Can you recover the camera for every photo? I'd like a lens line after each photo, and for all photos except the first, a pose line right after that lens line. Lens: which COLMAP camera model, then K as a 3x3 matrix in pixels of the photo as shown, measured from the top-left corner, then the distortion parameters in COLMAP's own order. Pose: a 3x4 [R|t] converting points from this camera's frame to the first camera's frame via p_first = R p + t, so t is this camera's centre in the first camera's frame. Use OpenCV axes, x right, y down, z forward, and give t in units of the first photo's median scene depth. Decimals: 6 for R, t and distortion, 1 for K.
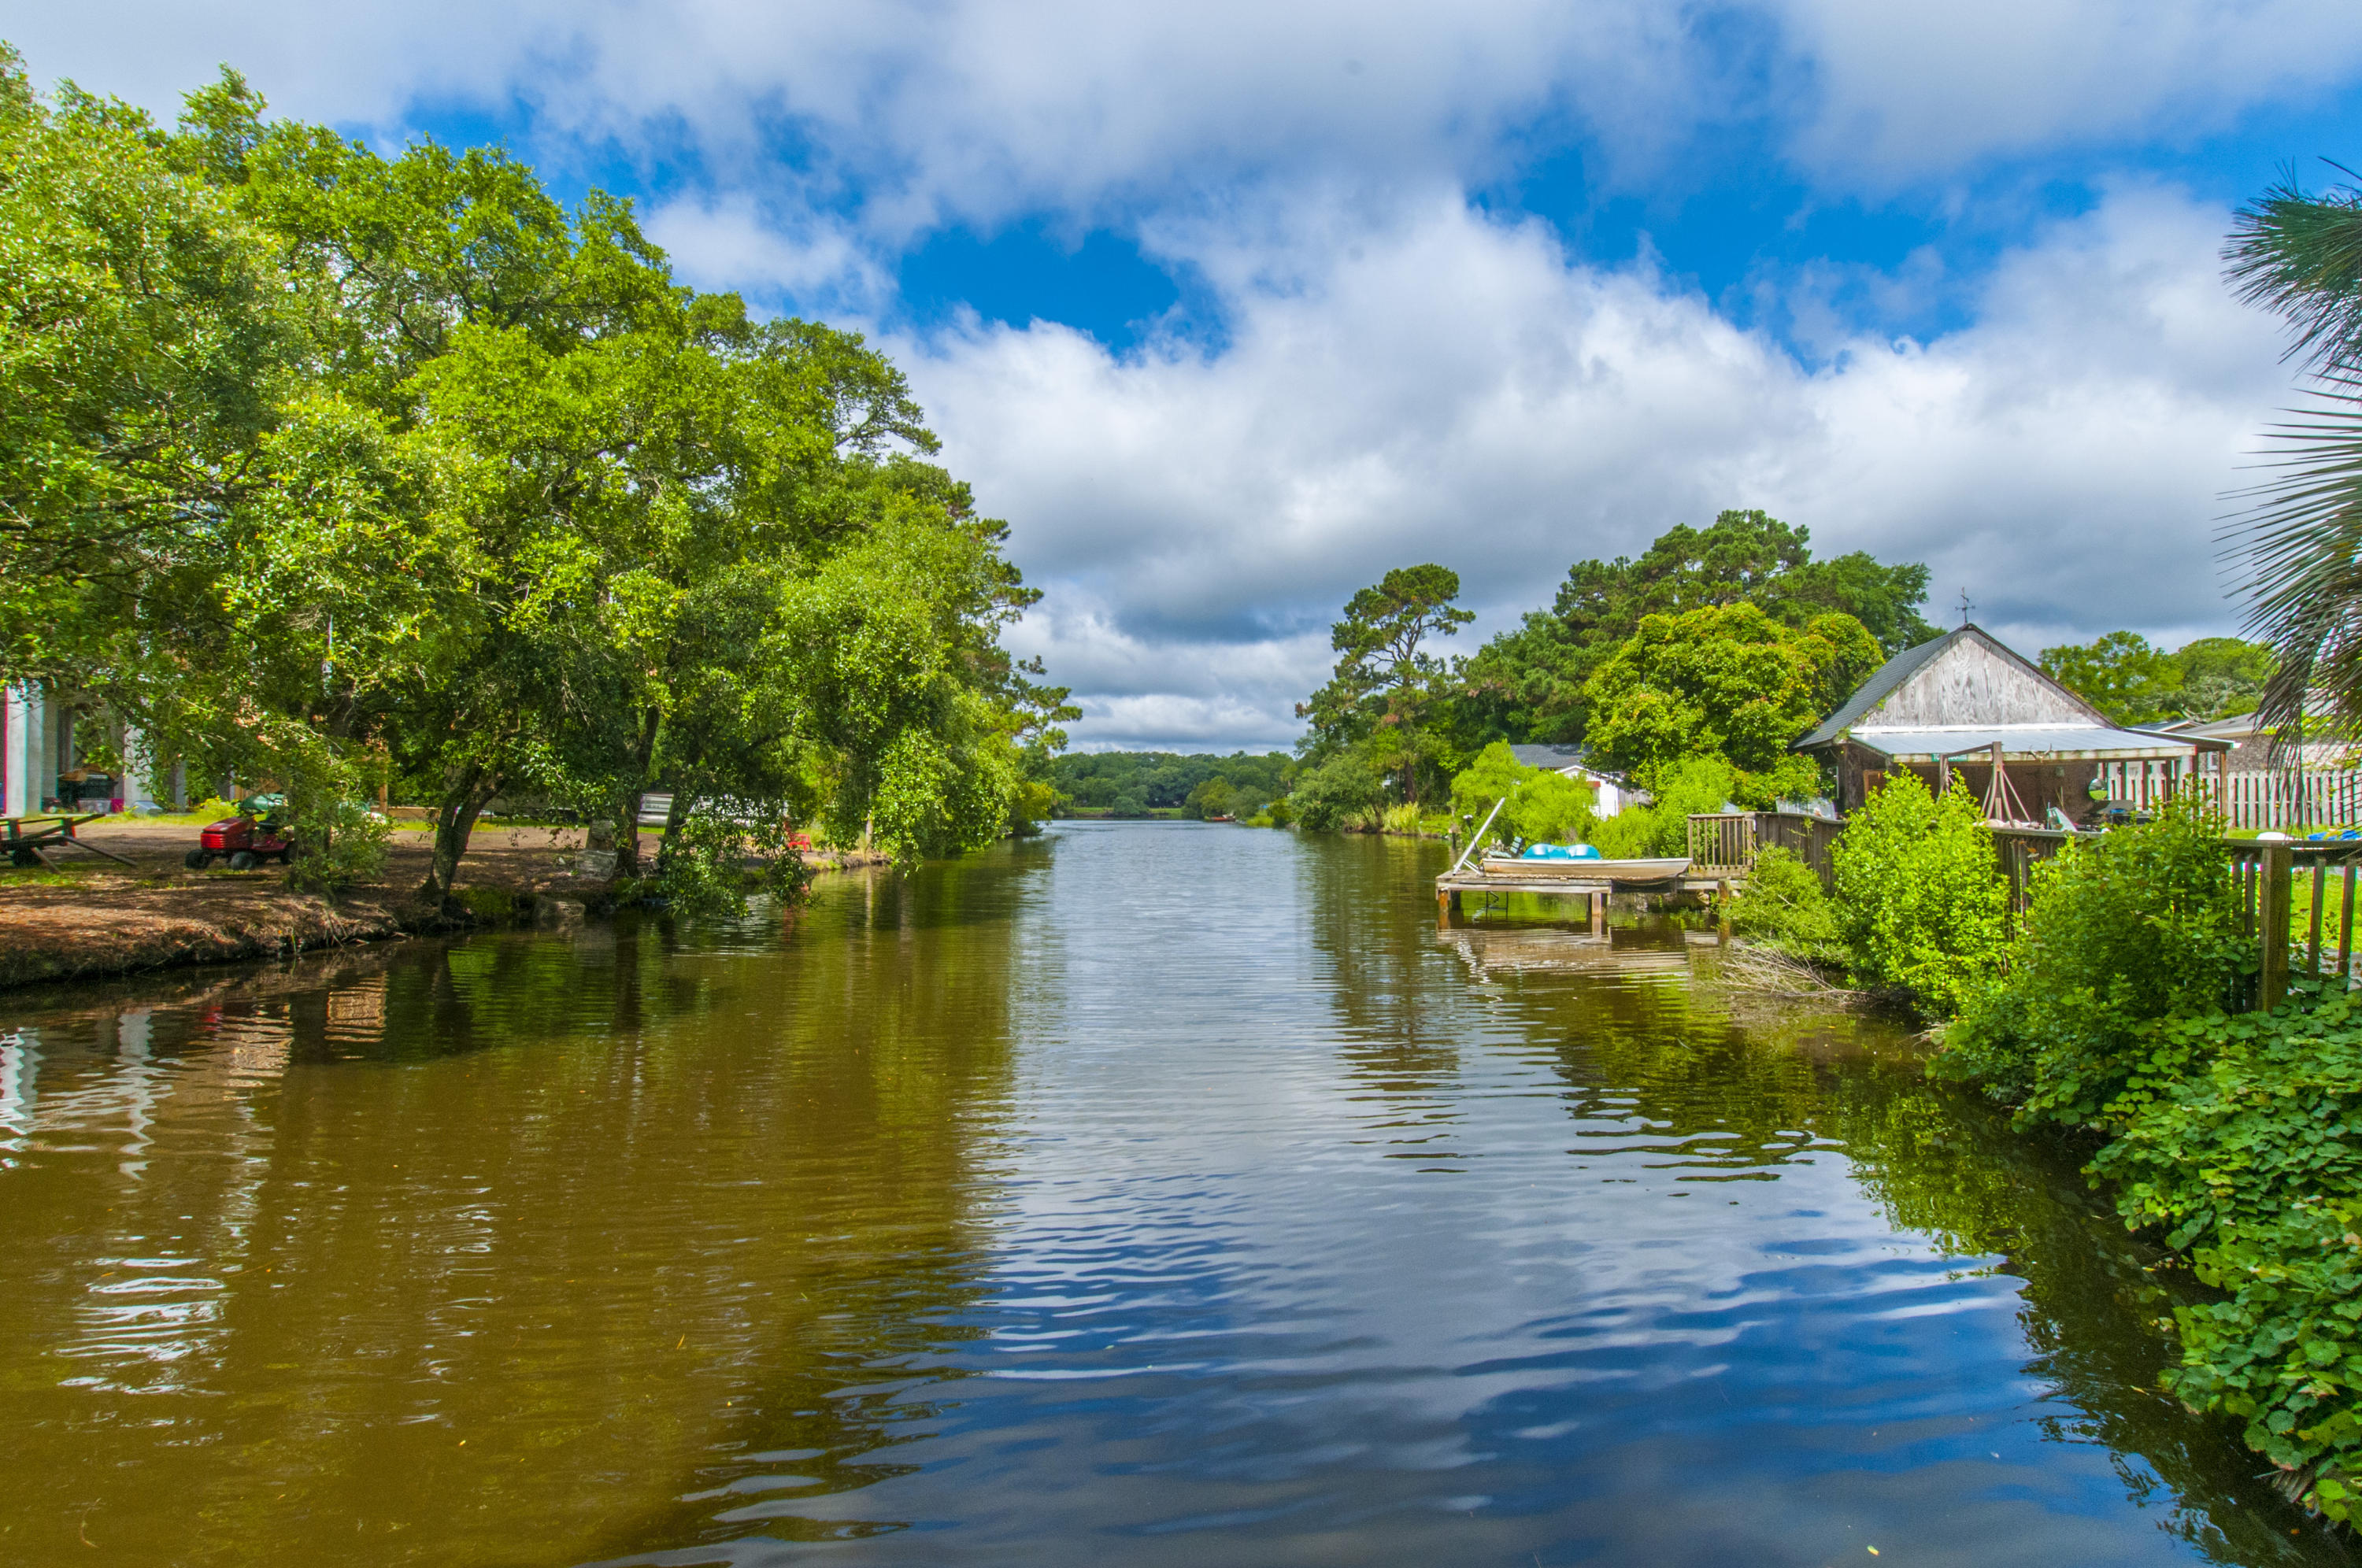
lens RADIAL K [[1206.5, 0, 1197.3], [0, 1206.5, 790.7], [0, 0, 1]] dist [0.013335, -0.000863]
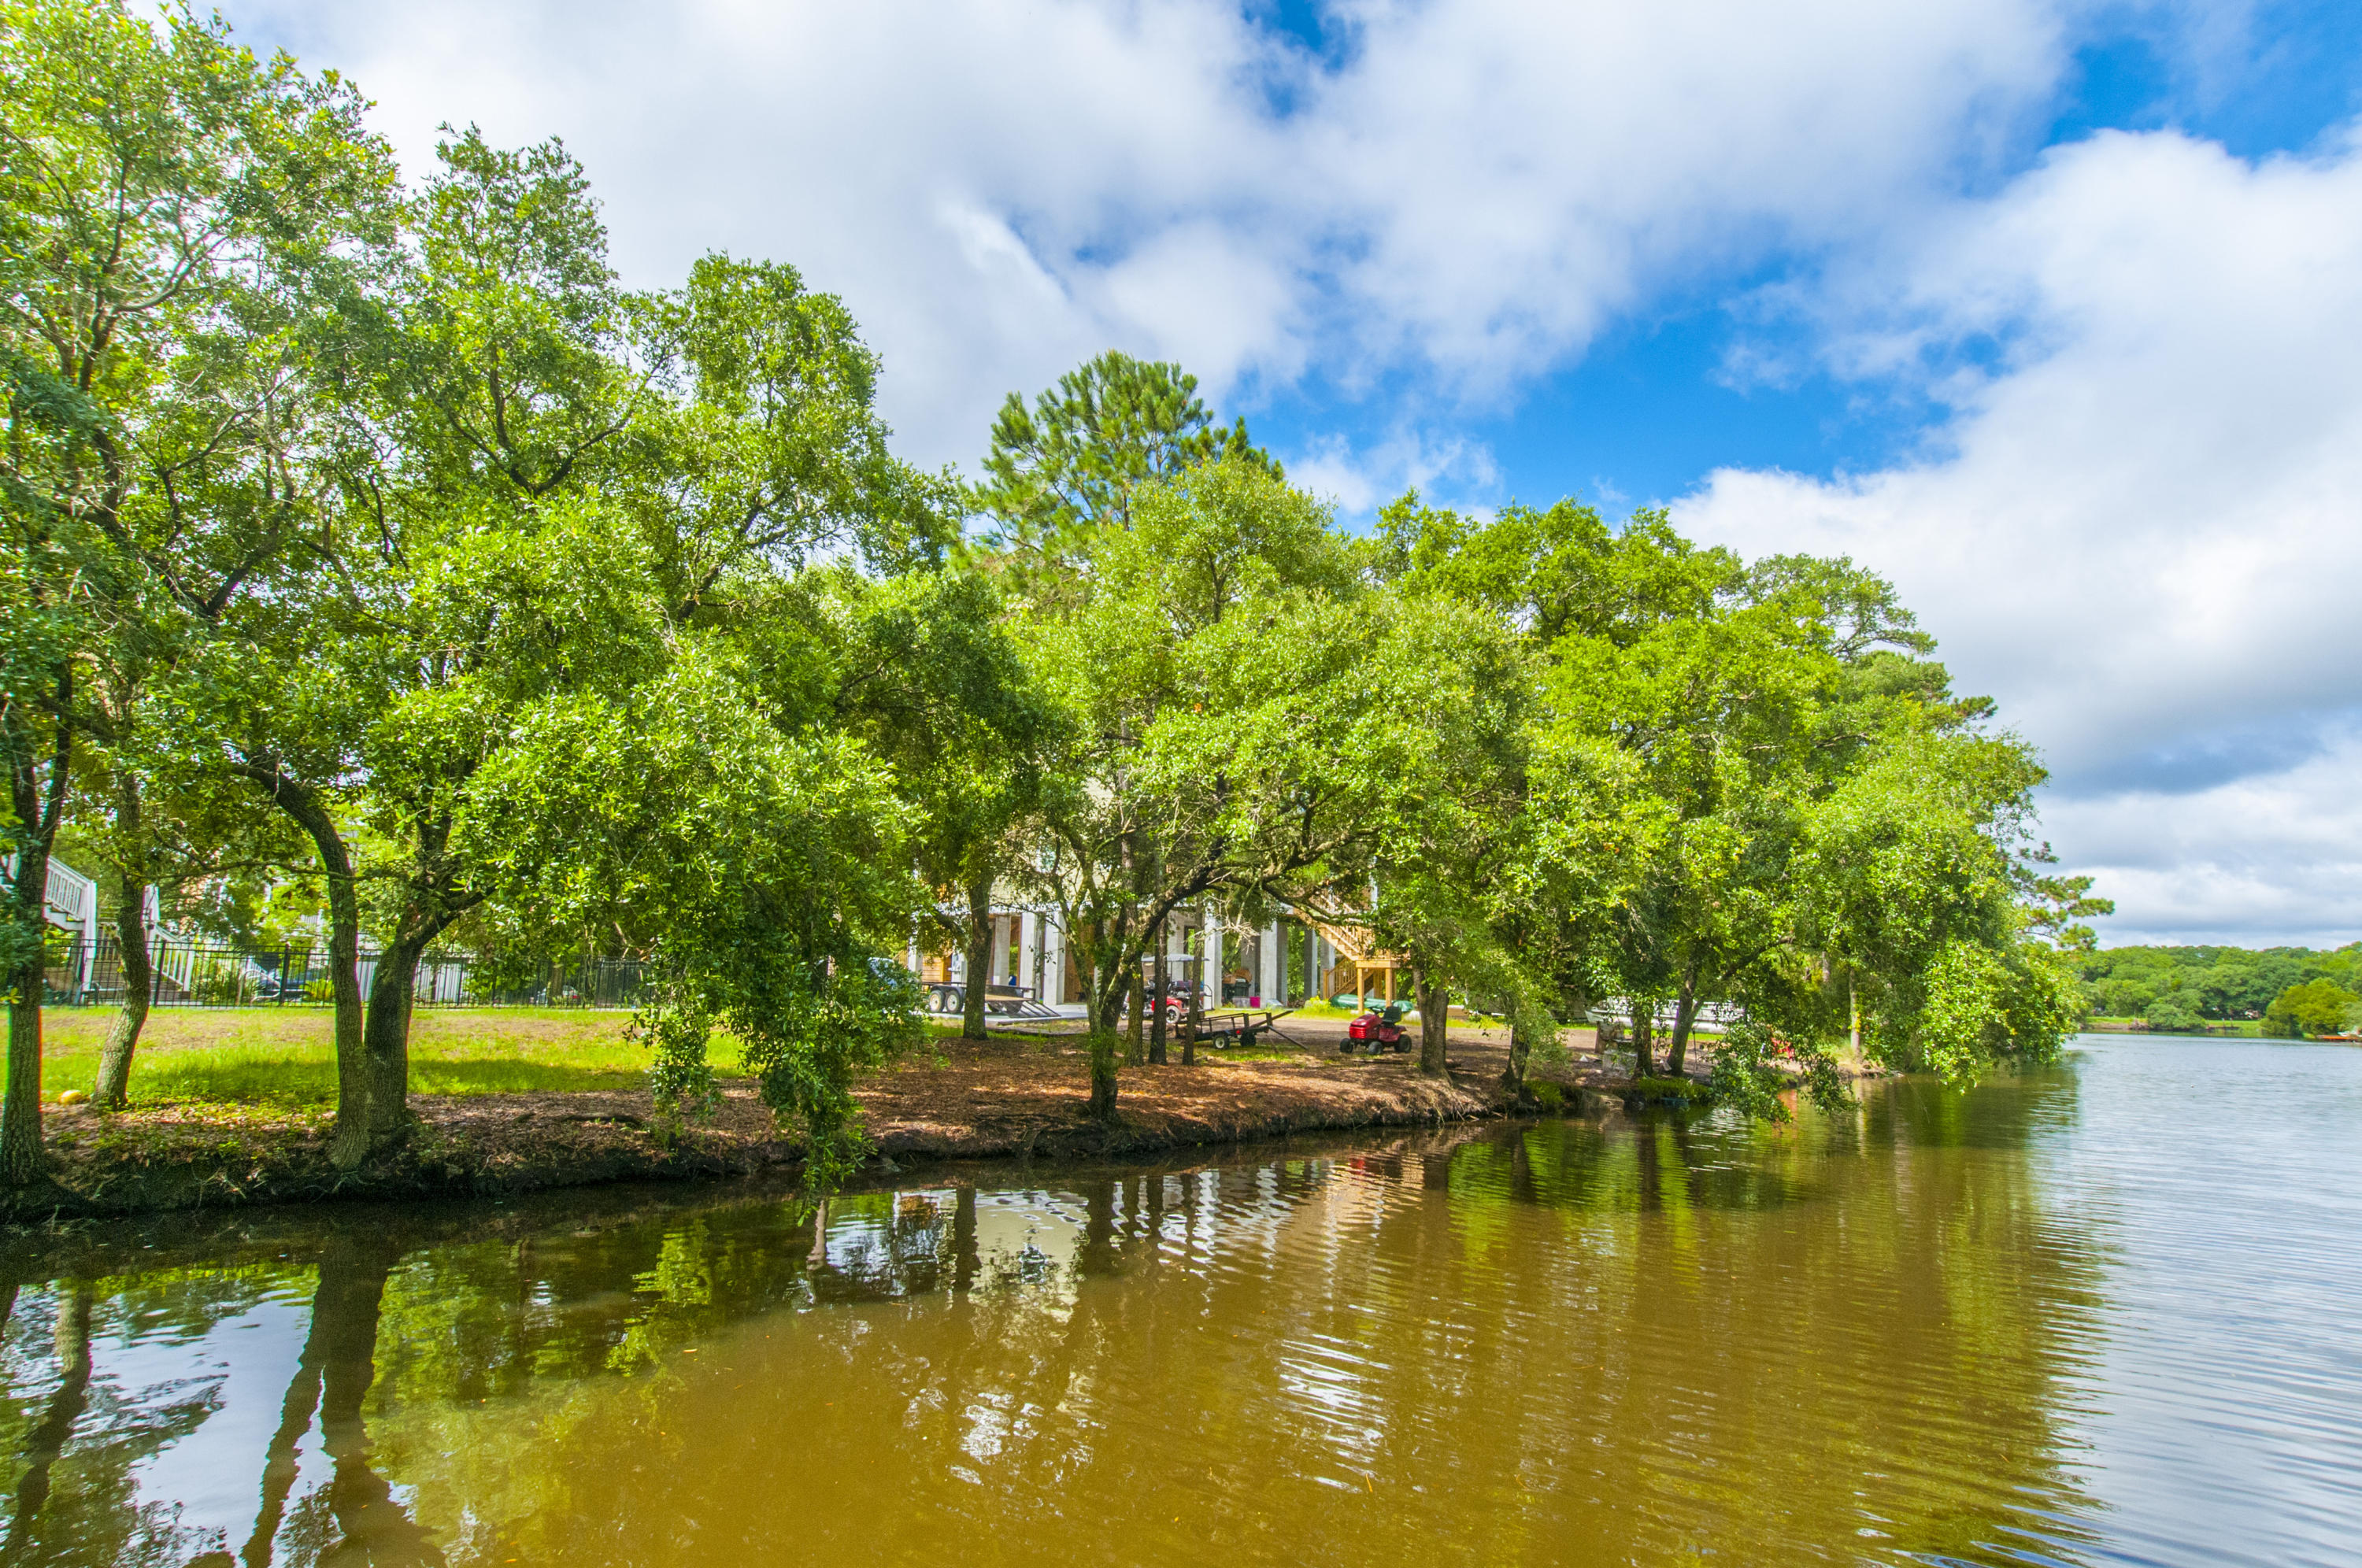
lens RADIAL K [[1235.7, 0, 1192.5], [0, 1235.7, 800.2], [0, 0, 1]] dist [0.003164, -0.000182]
pose [[0.758127, -0.090612, -0.645781, -0.040590], [-0.008401, 0.988860, -0.148614, -0.007528], [0.652053, 0.118093, 0.748920, -0.159835]]
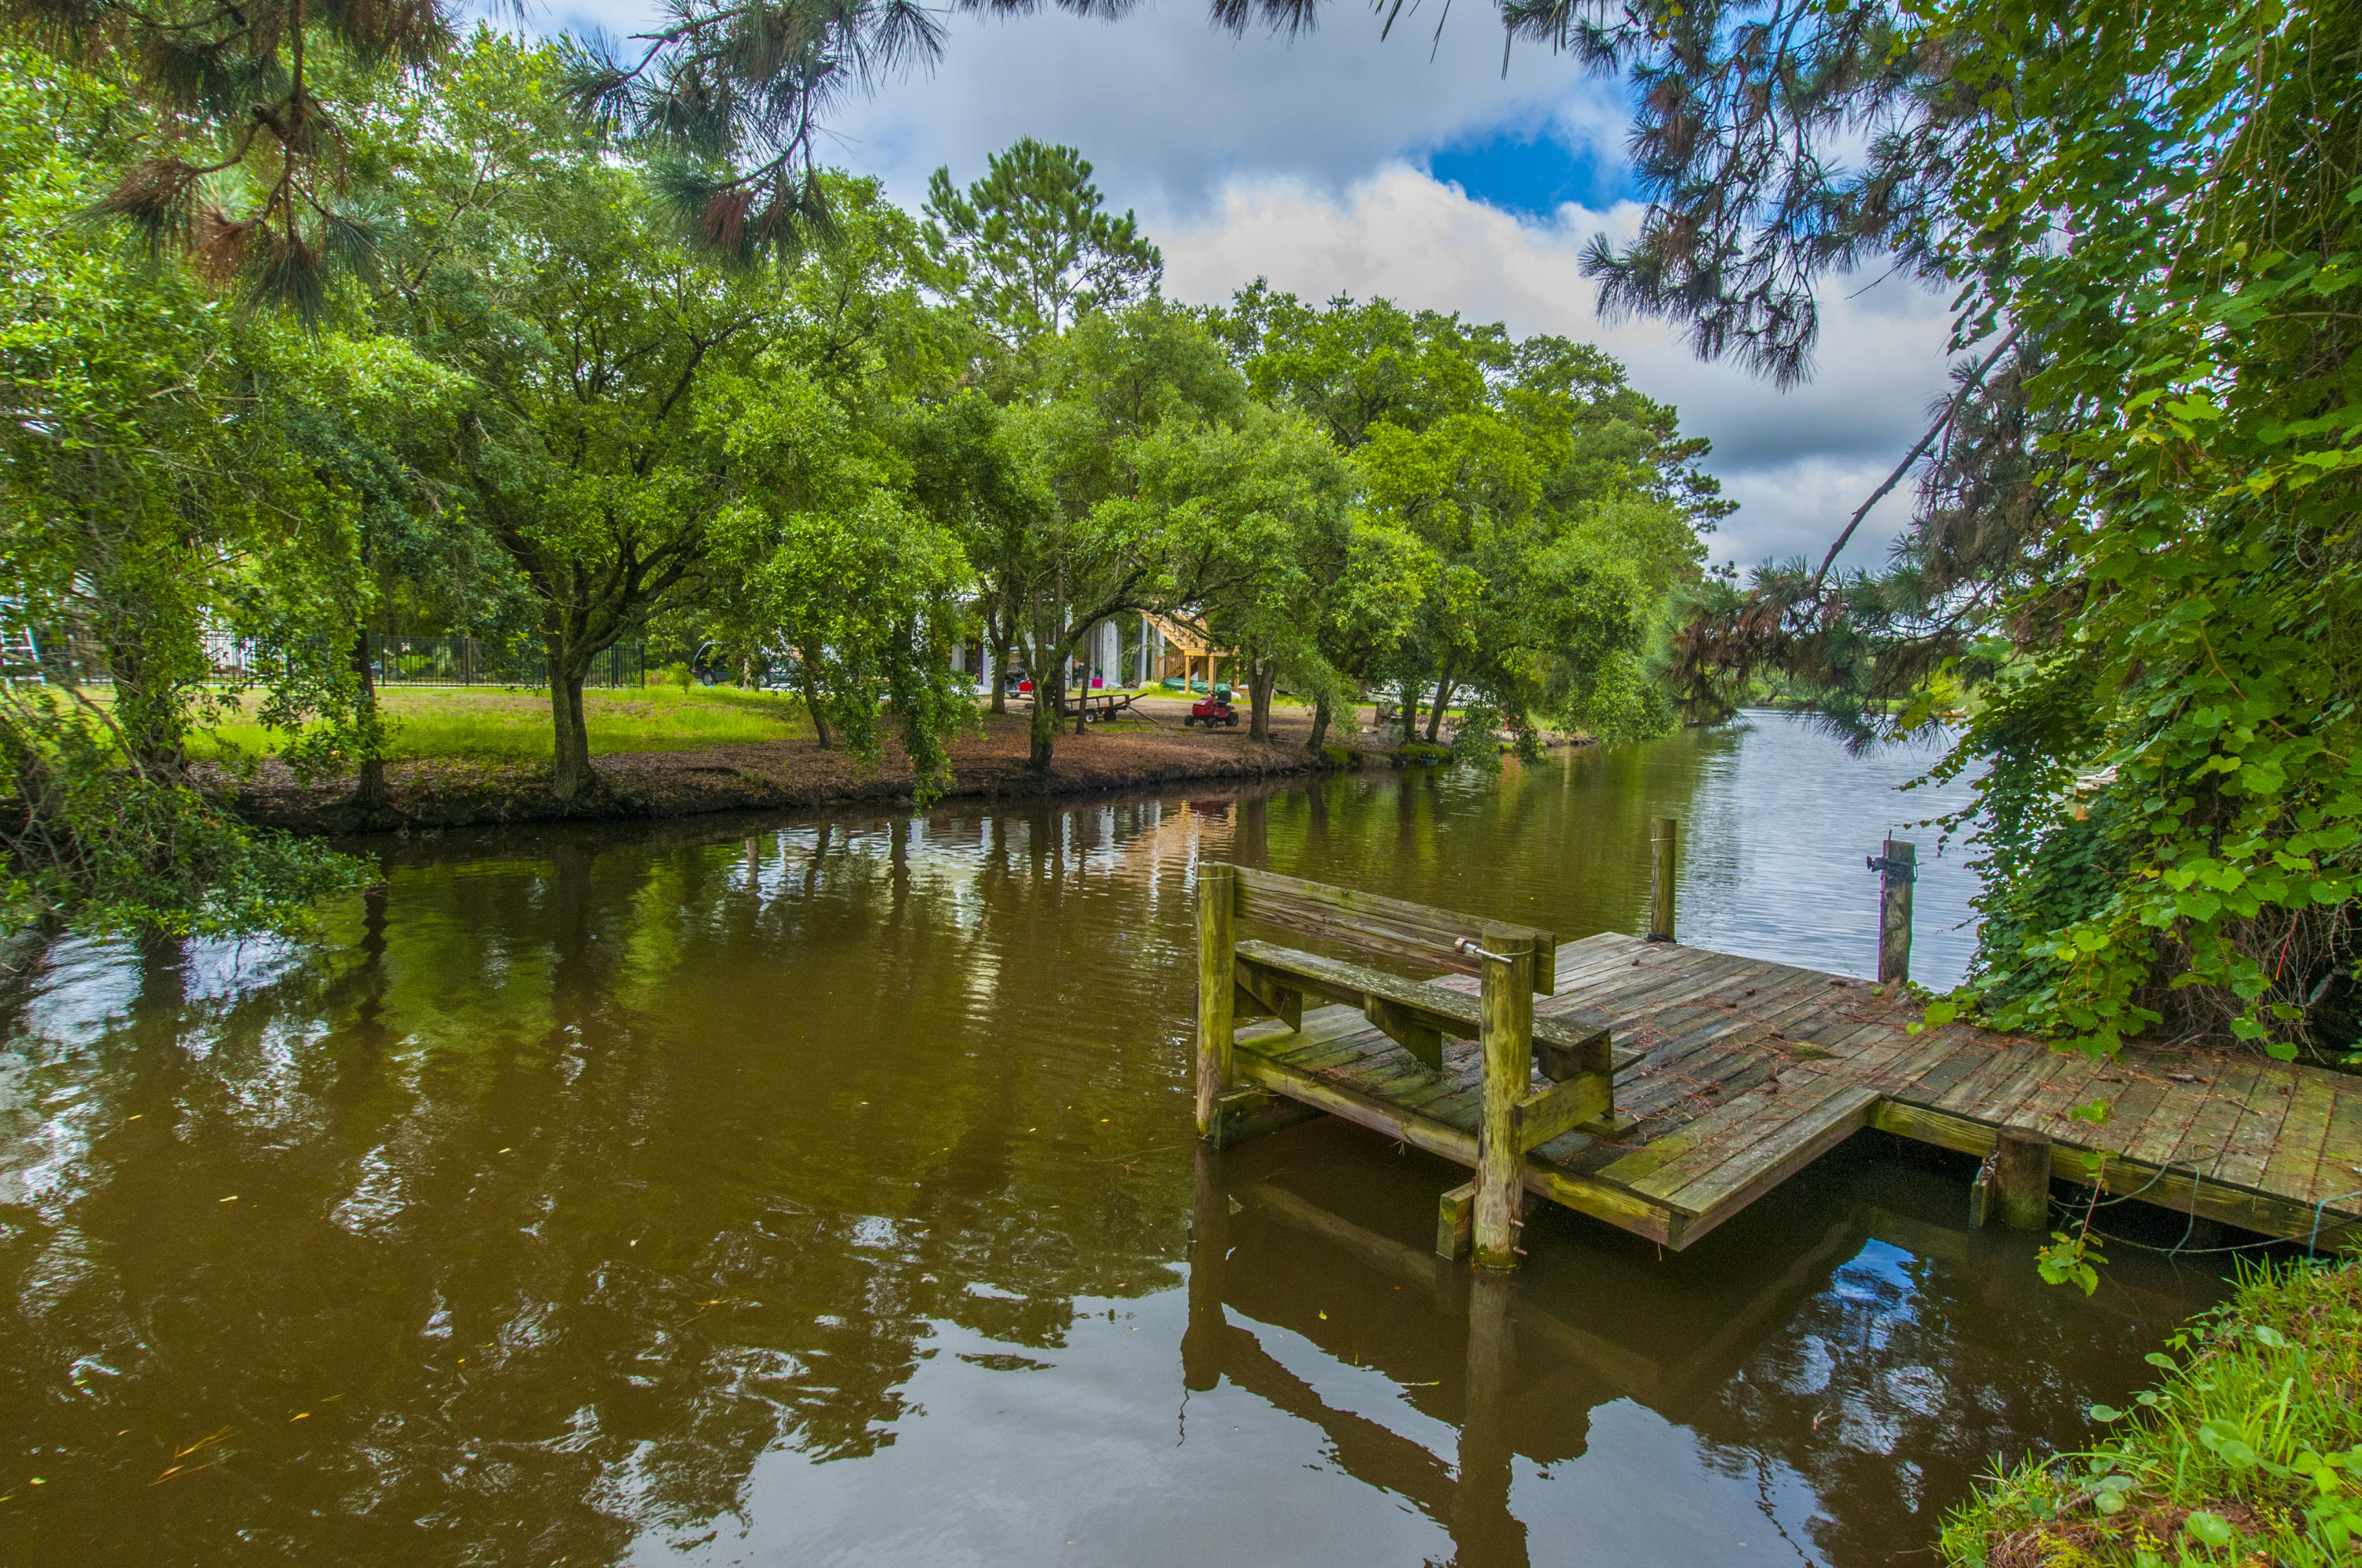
lens RADIAL K [[1211.7, 0, 1181.0], [0, 1211.7, 784.0], [0, 0, 1]] dist [0.039686, -0.000255]
pose [[0.849328, 0.065576, -0.523776, 0.082914], [-0.016418, 0.995055, 0.097957, -0.022293], [0.527610, -0.074599, 0.846205, -0.466288]]
